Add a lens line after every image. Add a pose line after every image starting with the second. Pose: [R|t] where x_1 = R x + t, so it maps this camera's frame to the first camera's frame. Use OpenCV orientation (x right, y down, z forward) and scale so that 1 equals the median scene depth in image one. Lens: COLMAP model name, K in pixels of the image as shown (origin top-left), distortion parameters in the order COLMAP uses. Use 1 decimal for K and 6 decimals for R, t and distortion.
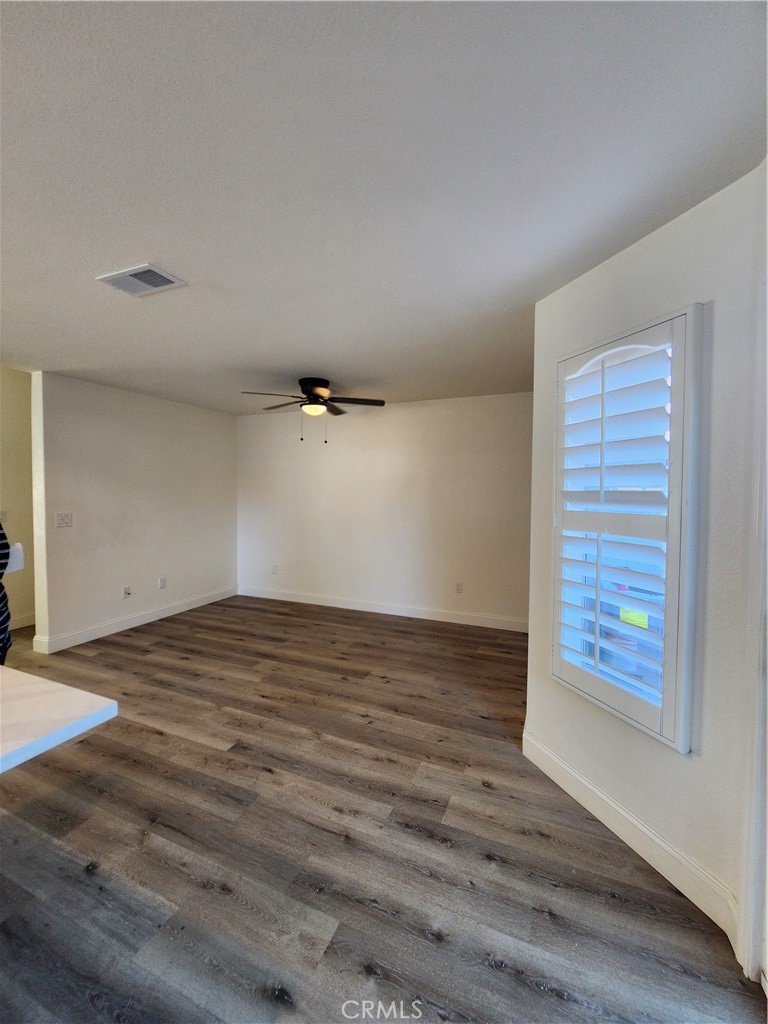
lens RADIAL K [[437.8, 0, 382.2], [0, 437.8, 507.3], [0, 0, 1]] dist [-0.005295, 0.000137]
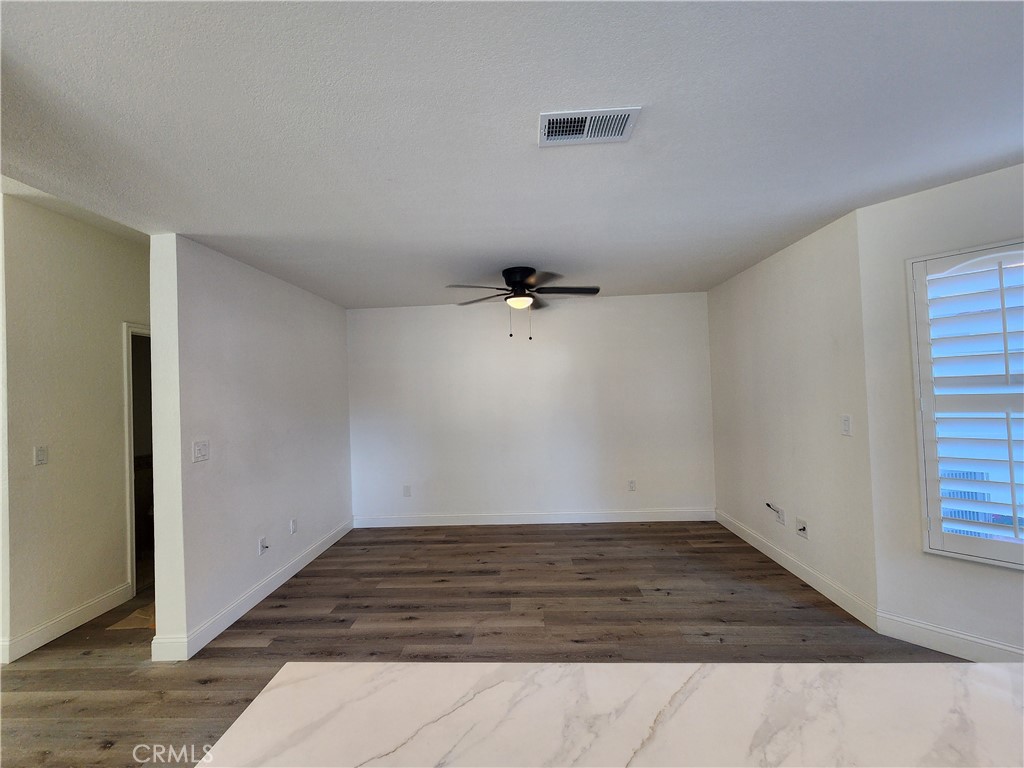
lens RADIAL K [[437.8, 0, 516.4], [0, 437.8, 382.0], [0, 0, 1]] dist [-0.005295, 0.000137]
pose [[0.933286, -0.033833, 0.357537, -0.490890], [0.057098, 0.996868, -0.054711, -0.012889], [-0.354567, 0.071476, 0.932295, 0.176210]]
